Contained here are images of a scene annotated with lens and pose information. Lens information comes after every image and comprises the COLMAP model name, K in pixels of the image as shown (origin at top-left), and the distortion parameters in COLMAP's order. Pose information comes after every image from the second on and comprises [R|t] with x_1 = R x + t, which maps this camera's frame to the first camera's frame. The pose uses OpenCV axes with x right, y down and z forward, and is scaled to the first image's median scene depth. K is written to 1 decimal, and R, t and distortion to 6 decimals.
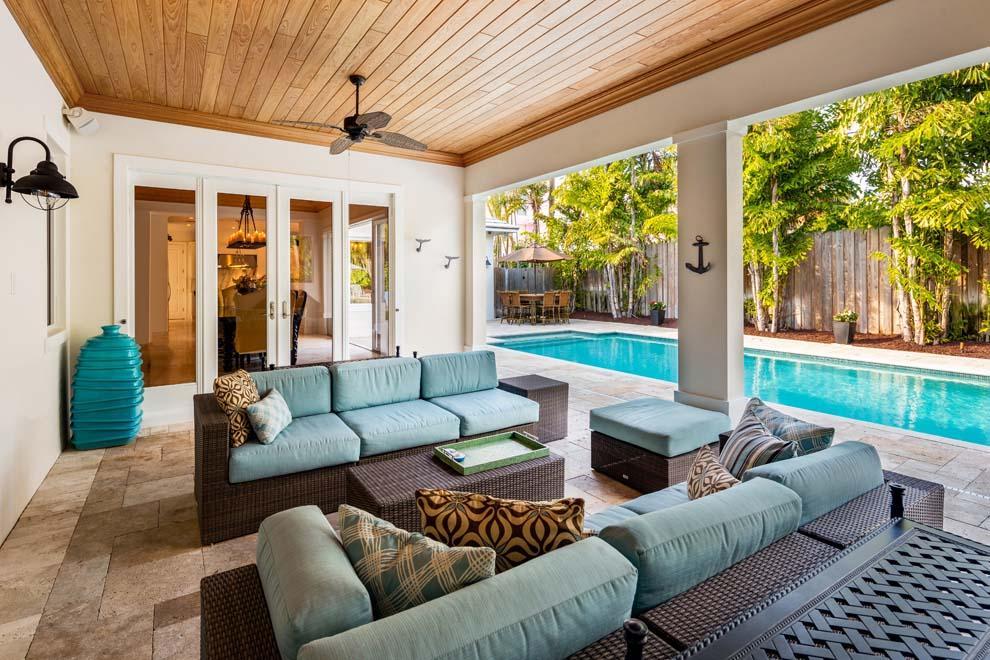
lens RADIAL K [[483.8, 0, 492.0], [0, 483.8, 280.6], [0, 0, 1]] dist [0.000070, -0.000179]
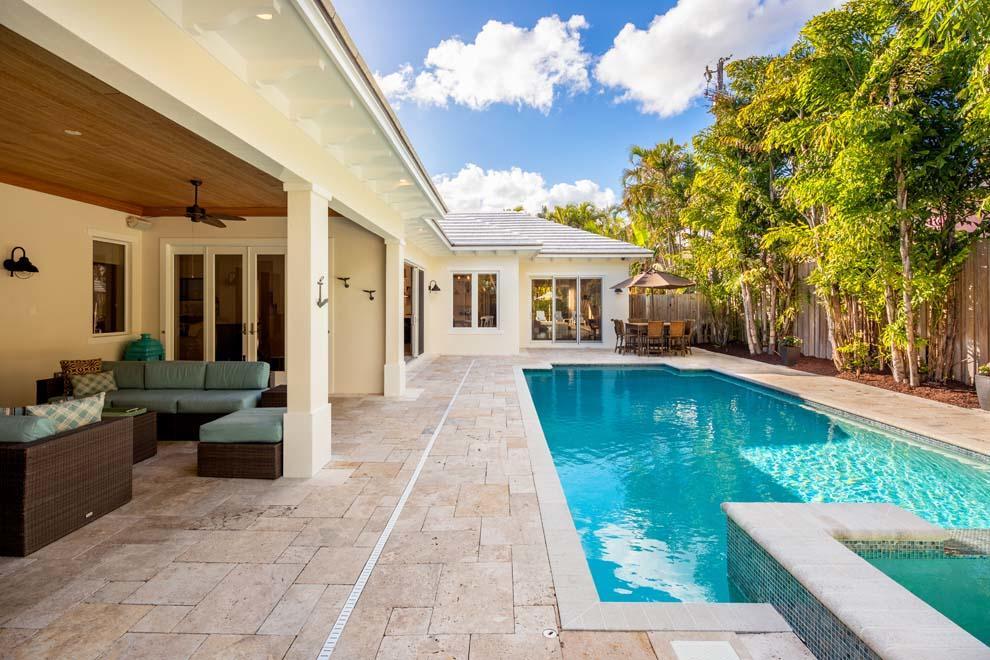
lens RADIAL K [[479.1, 0, 494.3], [0, 479.1, 305.5], [0, 0, 1]] dist [0.001250, 0.000213]
pose [[0.826709, 0.002622, -0.562623, 0.466337], [-0.003078, 0.999995, 0.000138, -0.006453], [0.562621, 0.001618, 0.826714, 0.085481]]
